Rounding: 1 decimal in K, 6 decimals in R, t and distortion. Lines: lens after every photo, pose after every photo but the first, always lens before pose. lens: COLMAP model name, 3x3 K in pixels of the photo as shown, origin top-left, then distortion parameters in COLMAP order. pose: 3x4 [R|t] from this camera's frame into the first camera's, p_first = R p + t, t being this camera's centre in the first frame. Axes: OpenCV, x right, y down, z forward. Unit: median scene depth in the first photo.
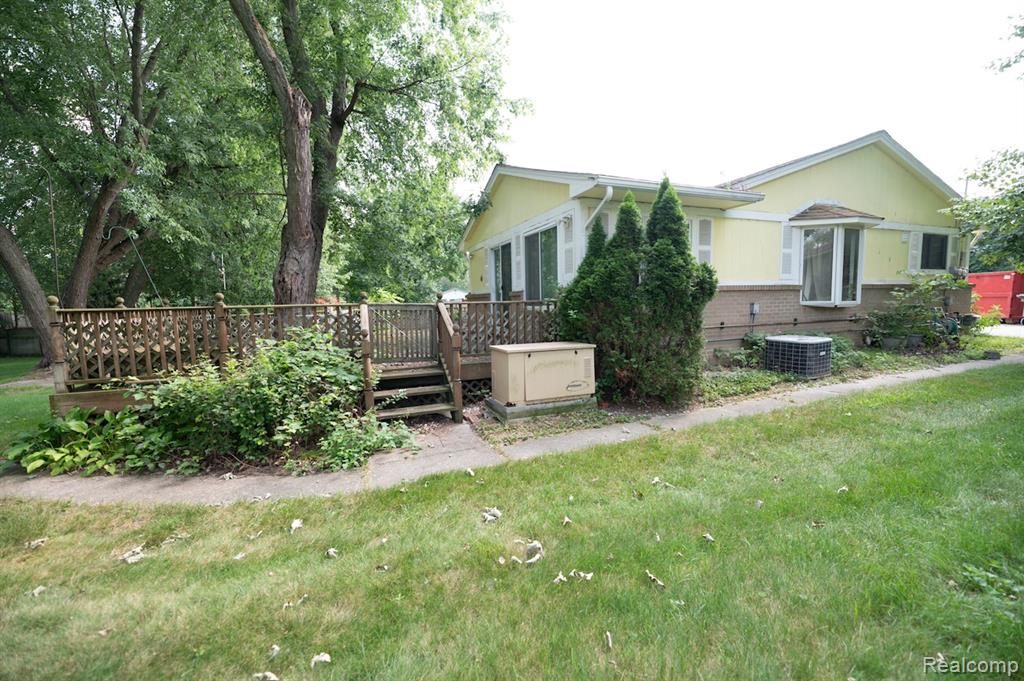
lens RADIAL K [[413.0, 0, 512.0], [0, 413.0, 340.5], [0, 0, 1]] dist [0.000120, -0.000210]
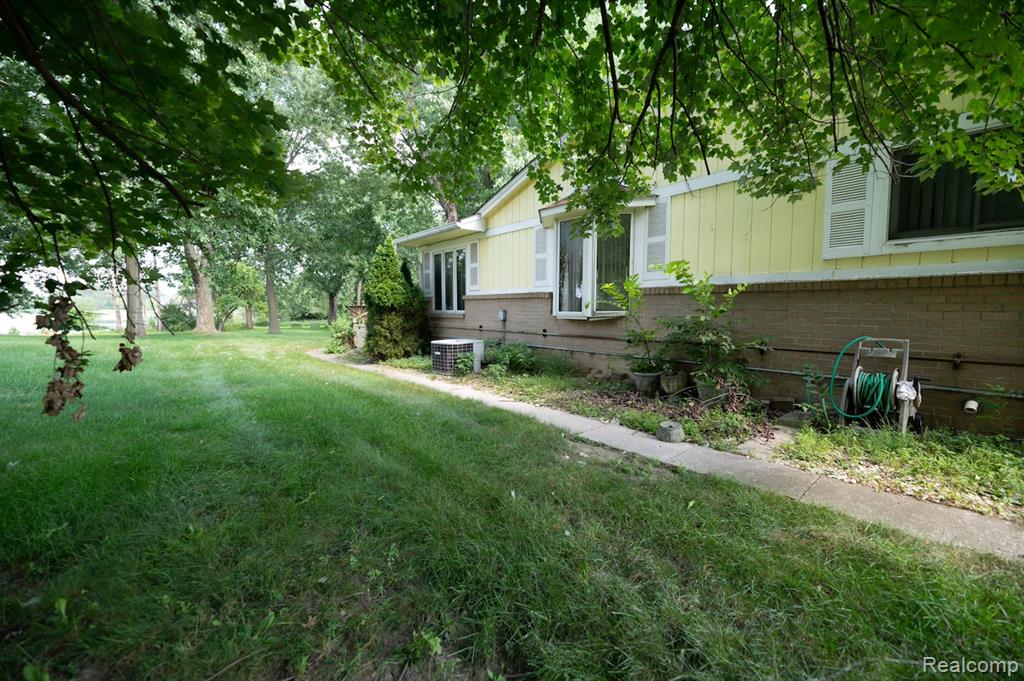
lens RADIAL K [[413.0, 0, 512.0], [0, 413.0, 340.5], [0, 0, 1]] dist [0.000120, -0.000210]
pose [[0.288502, 0.099020, -0.952345, 1.553740], [-0.092295, 0.992882, 0.075276, -0.091880], [0.953021, 0.066179, 0.295587, 0.677563]]
